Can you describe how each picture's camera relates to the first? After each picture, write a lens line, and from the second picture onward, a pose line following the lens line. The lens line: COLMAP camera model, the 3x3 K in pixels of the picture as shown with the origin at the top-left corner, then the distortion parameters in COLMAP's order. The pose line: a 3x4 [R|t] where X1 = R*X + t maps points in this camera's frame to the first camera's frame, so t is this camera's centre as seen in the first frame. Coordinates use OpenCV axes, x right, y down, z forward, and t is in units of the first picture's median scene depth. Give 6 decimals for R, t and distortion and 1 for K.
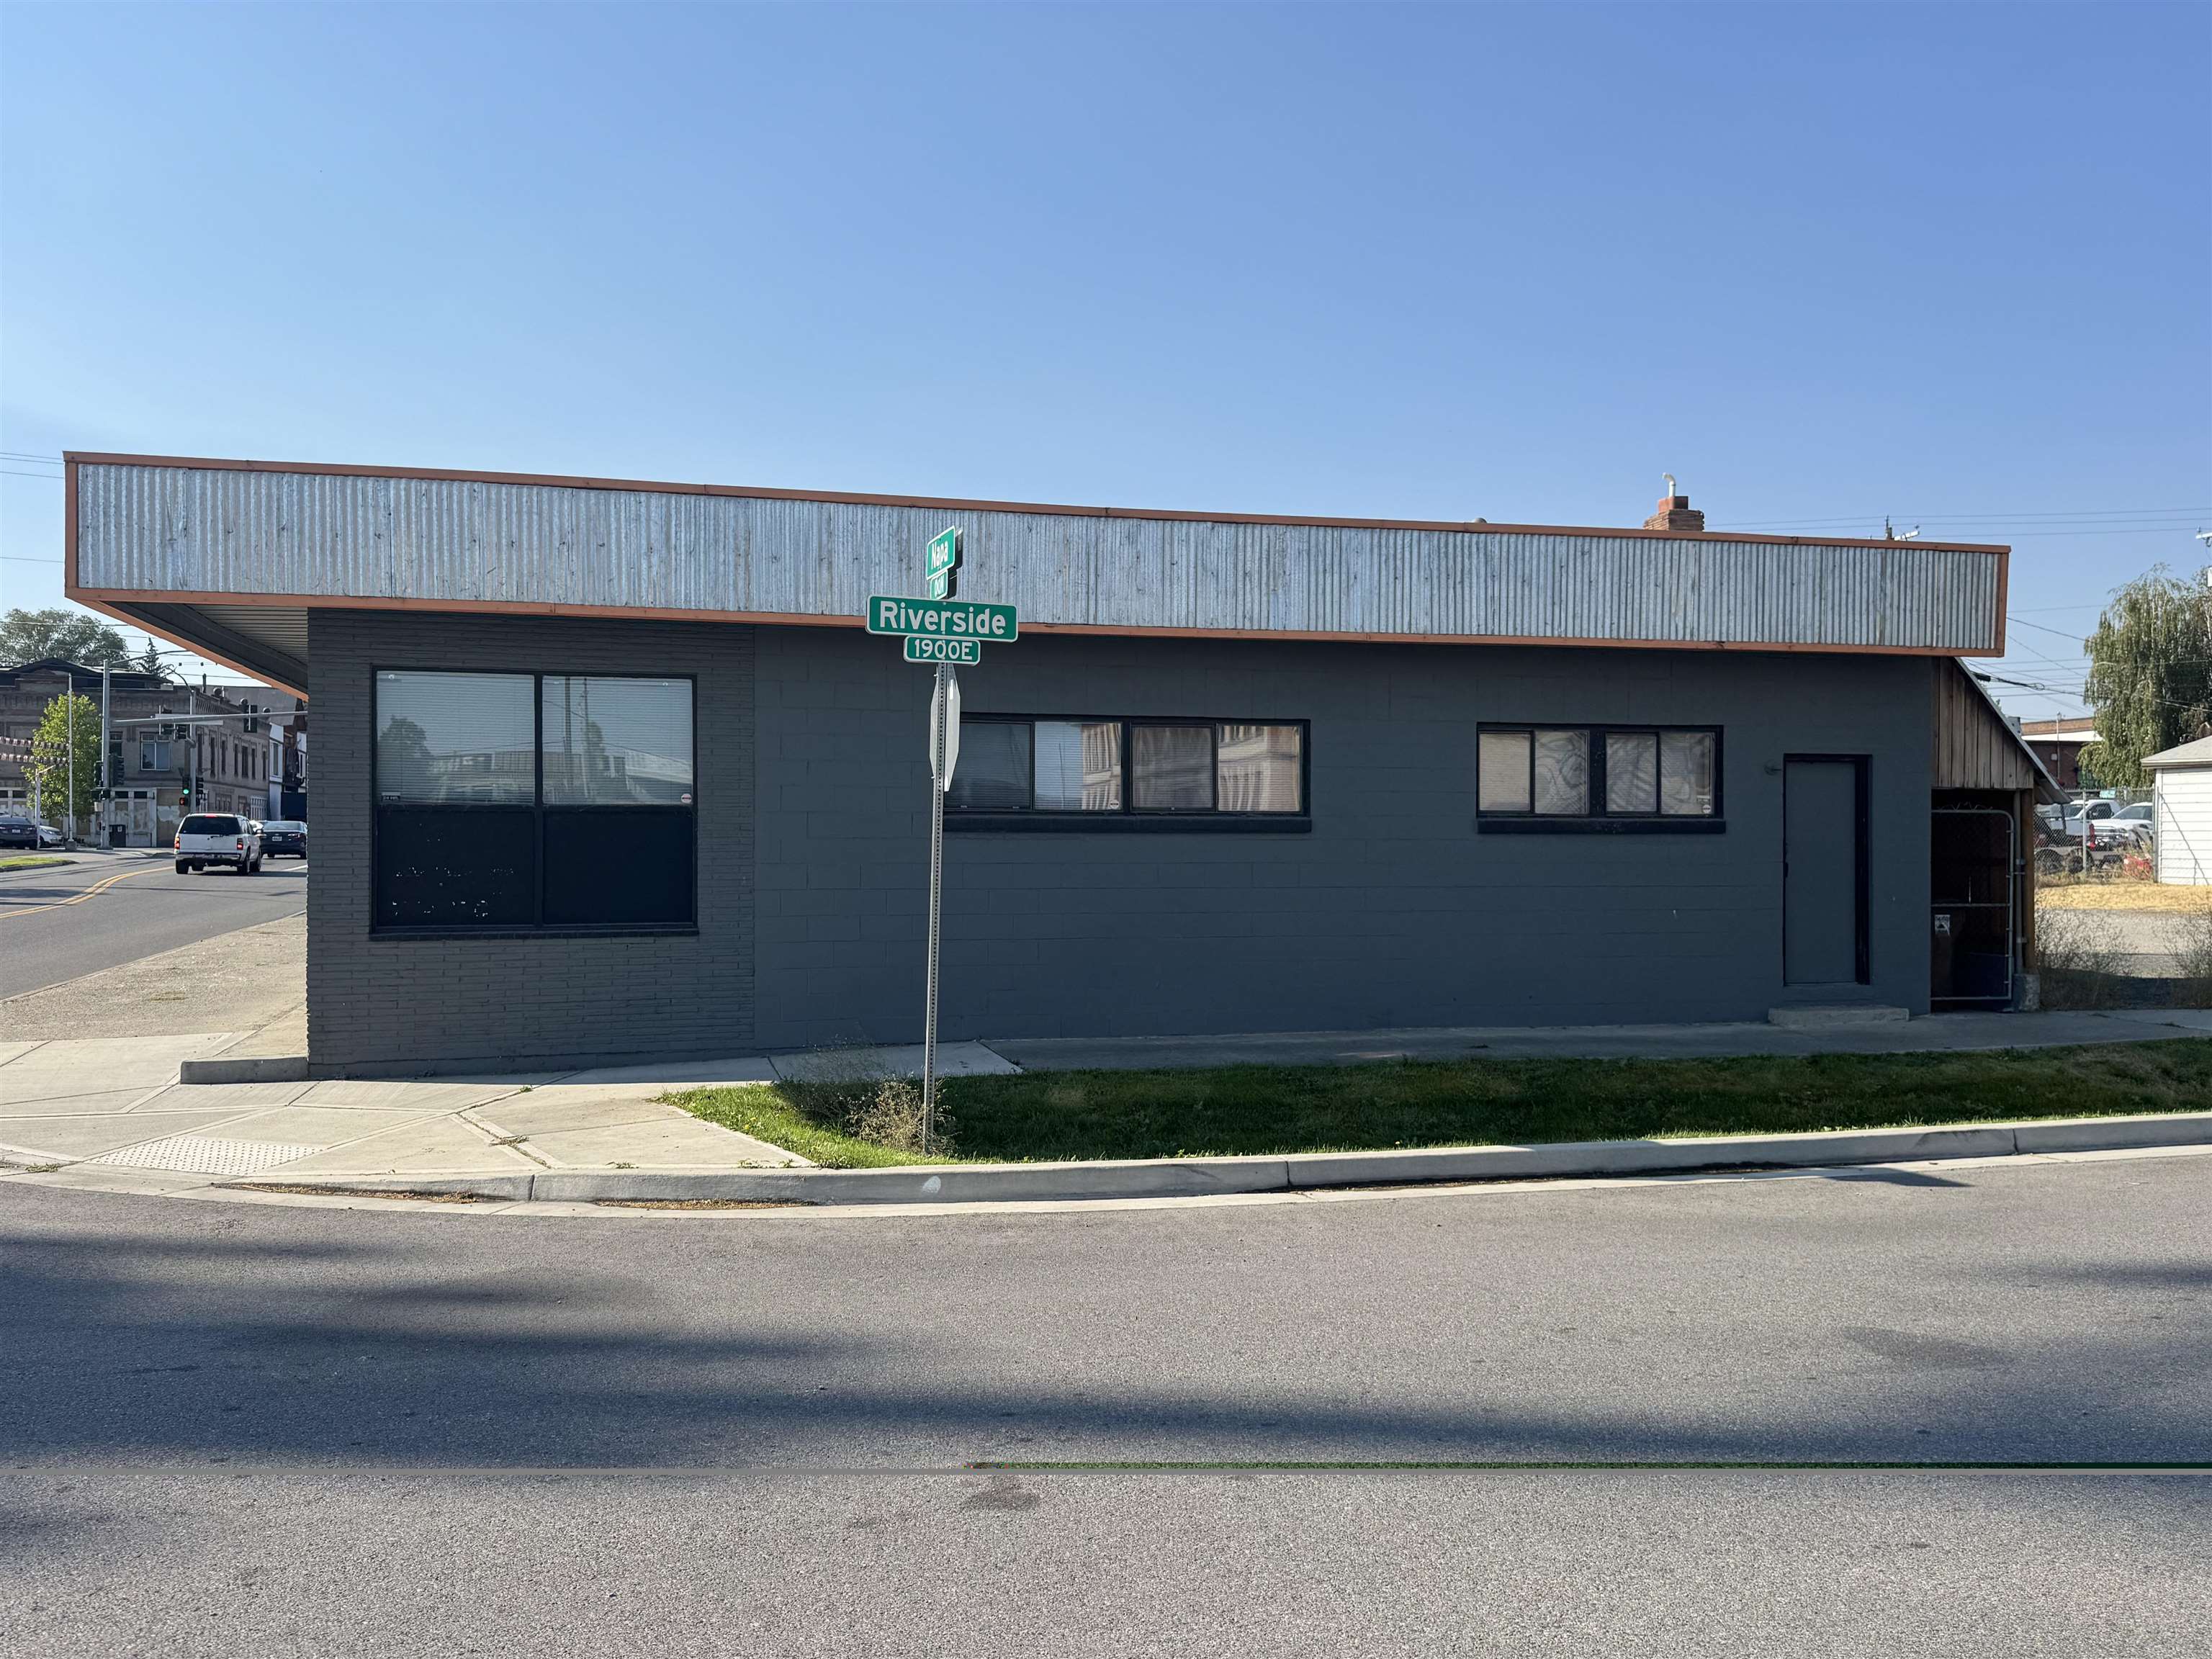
lens RADIAL K [[1840.0, 0, 1106.0], [0, 1840.0, 829.5], [0, 0, 1]] dist [0.201493, -0.385888]
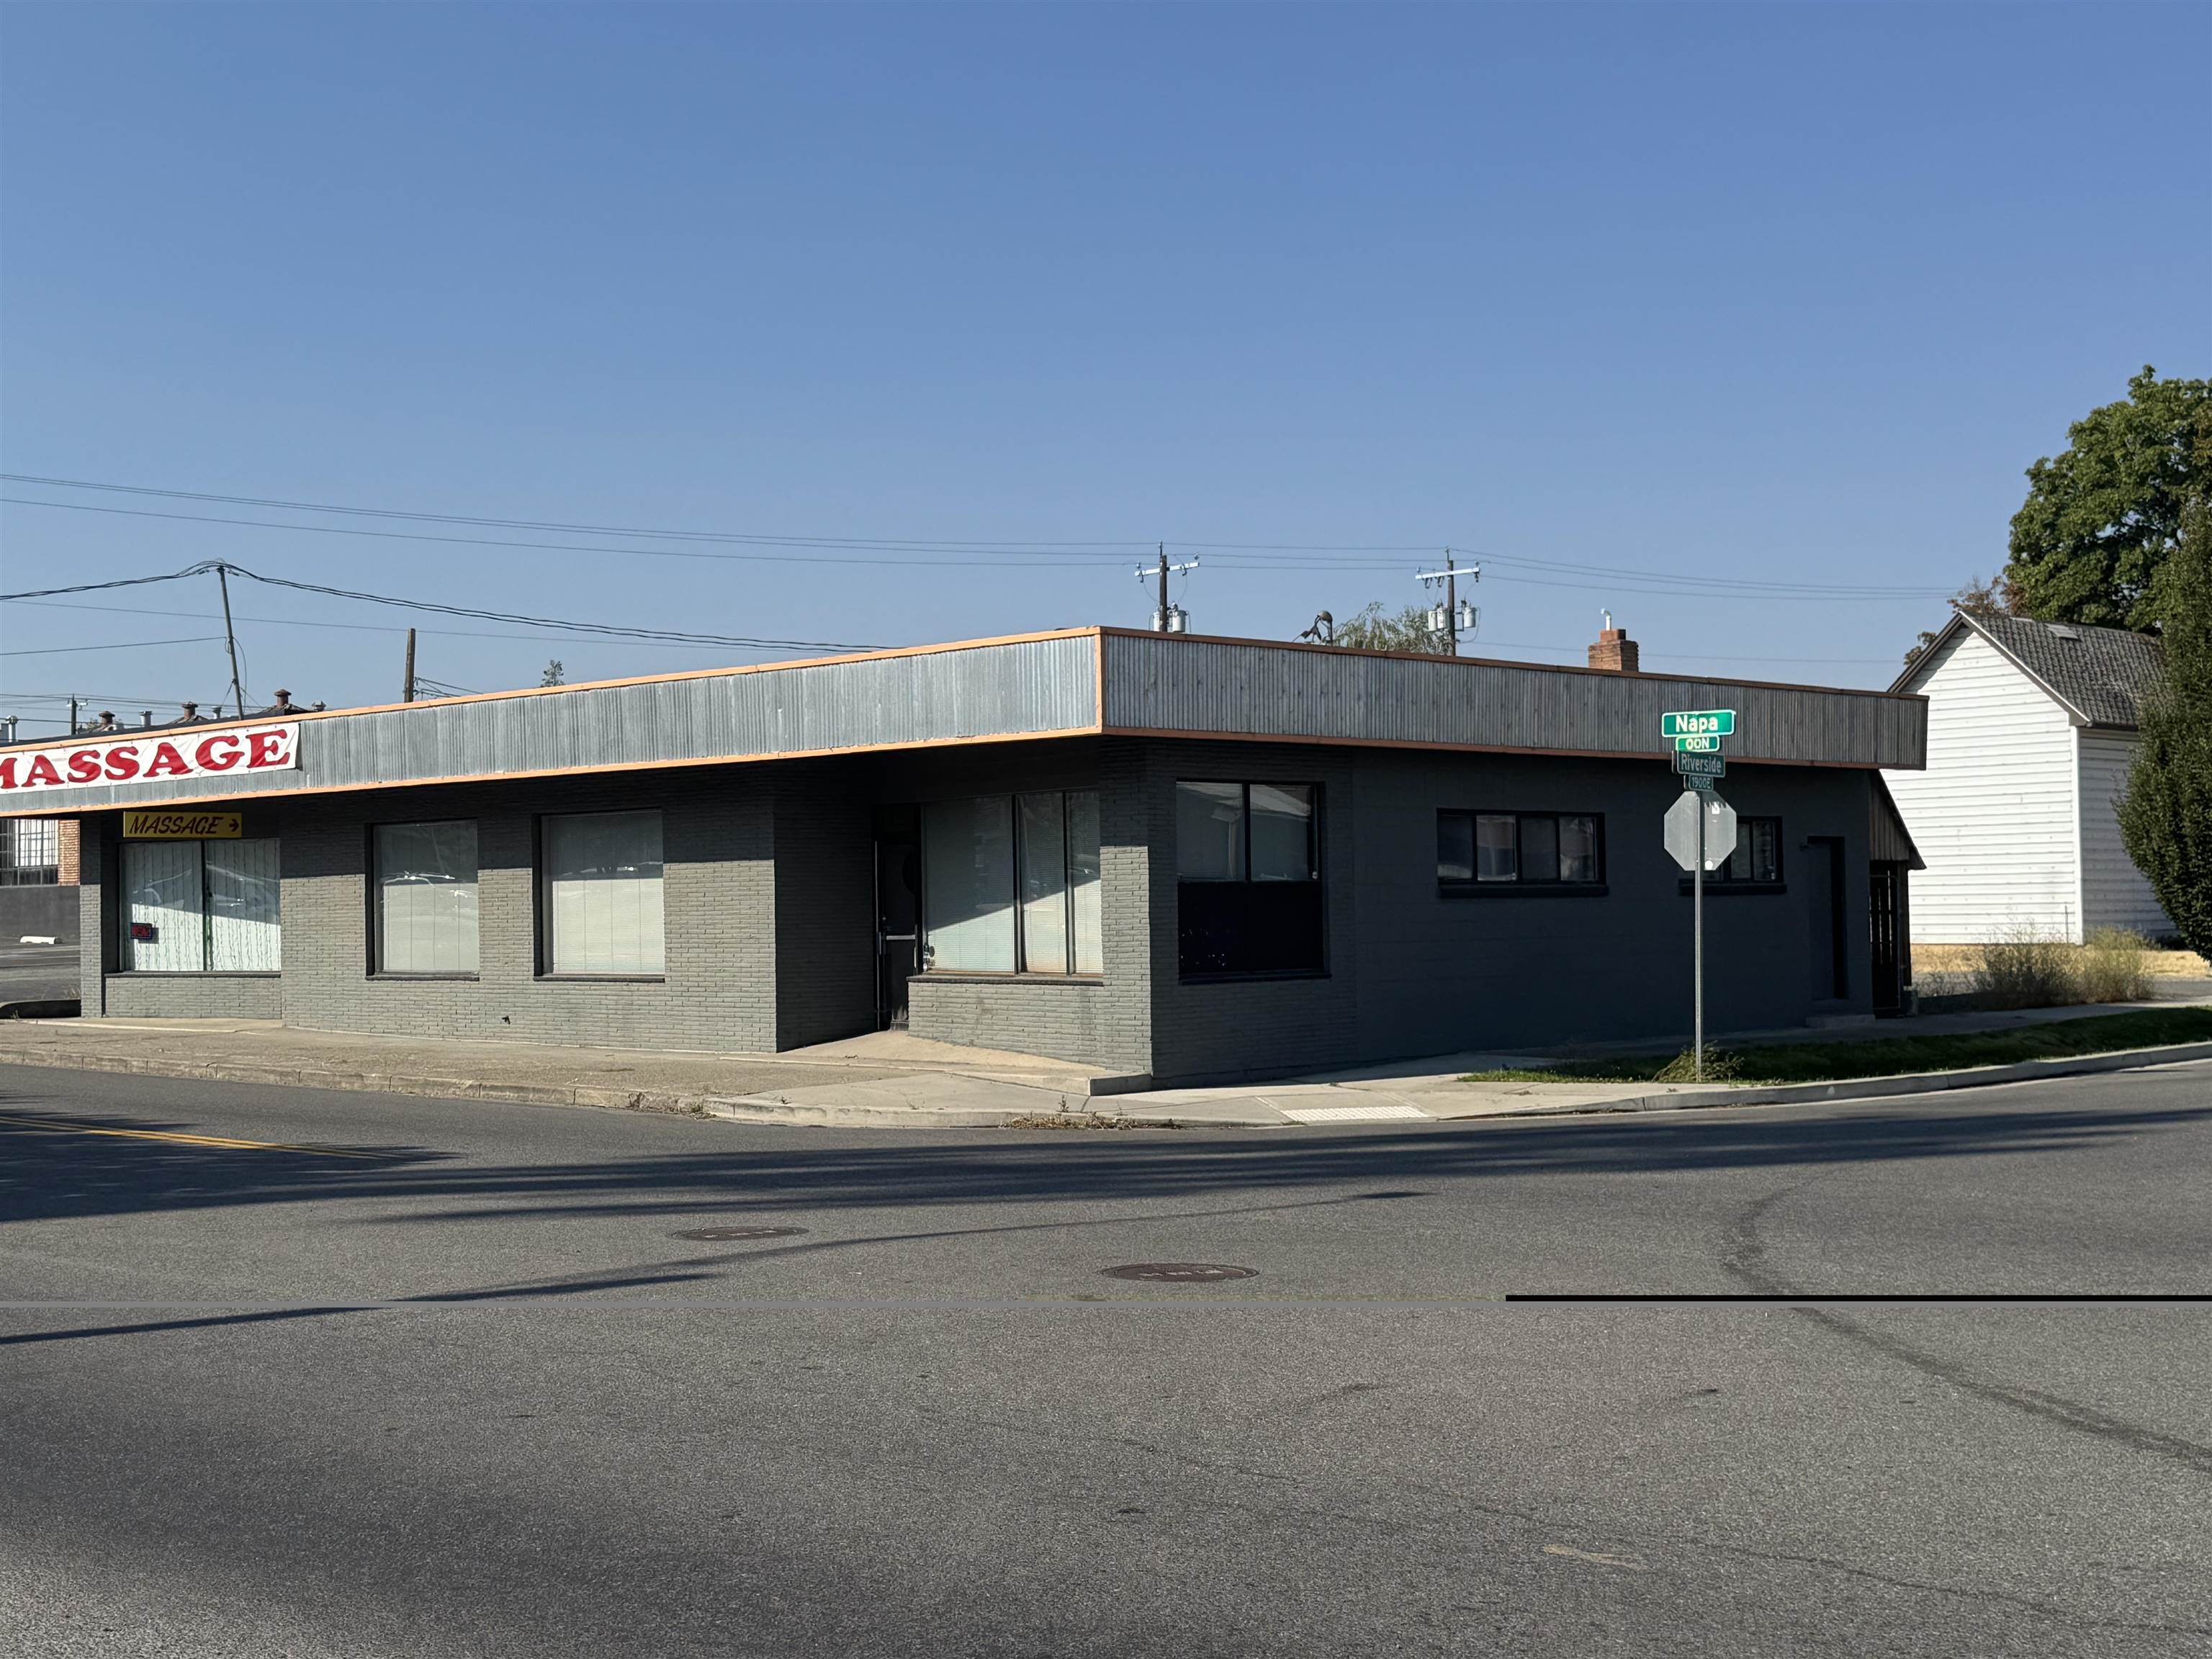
lens RADIAL K [[3145.2, 0, 1106.0], [0, 3145.2, 829.5], [0, 0, 1]] dist [0.254529, -0.708310]
pose [[0.829265, -0.000932, 0.558854, -1.619359], [0.014323, 0.999706, -0.019587, -0.007525], [-0.558672, 0.024247, 0.829034, -0.790257]]
